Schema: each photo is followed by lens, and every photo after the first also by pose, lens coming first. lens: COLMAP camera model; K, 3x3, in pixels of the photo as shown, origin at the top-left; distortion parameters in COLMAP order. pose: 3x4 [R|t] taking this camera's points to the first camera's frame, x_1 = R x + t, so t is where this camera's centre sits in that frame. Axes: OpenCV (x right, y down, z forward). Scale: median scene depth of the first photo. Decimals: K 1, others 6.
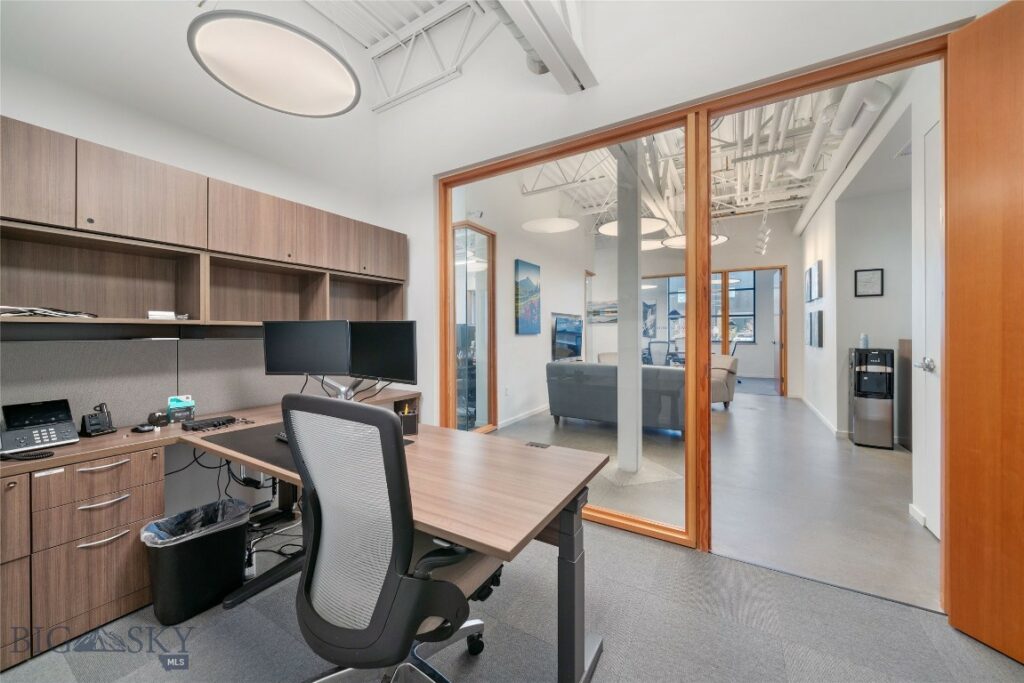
lens RADIAL K [[375.9, 0, 511.6], [0, 375.9, 337.8], [0, 0, 1]] dist [0.000818, 0.000076]
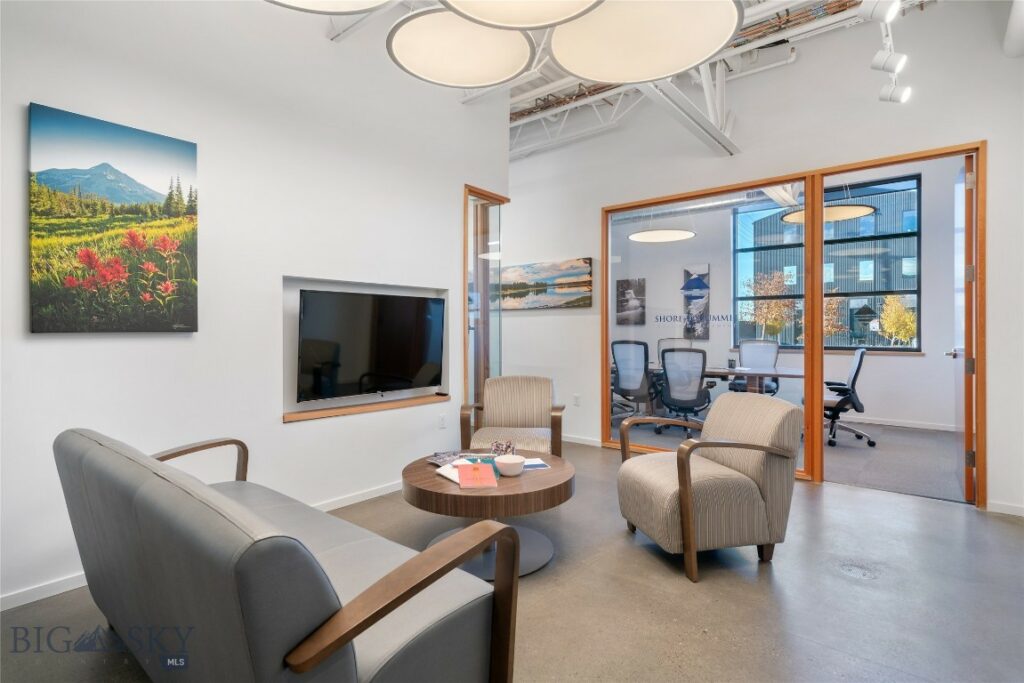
lens RADIAL K [[507.8, 0, 511.9], [0, 507.8, 336.3], [0, 0, 1]] dist [-0.001579, 0.000147]
pose [[0.989791, 0.000309, -0.142527, 0.390961], [-0.000447, 0.999999, -0.000935, -0.006563], [0.142527, 0.000989, 0.989790, 0.504952]]
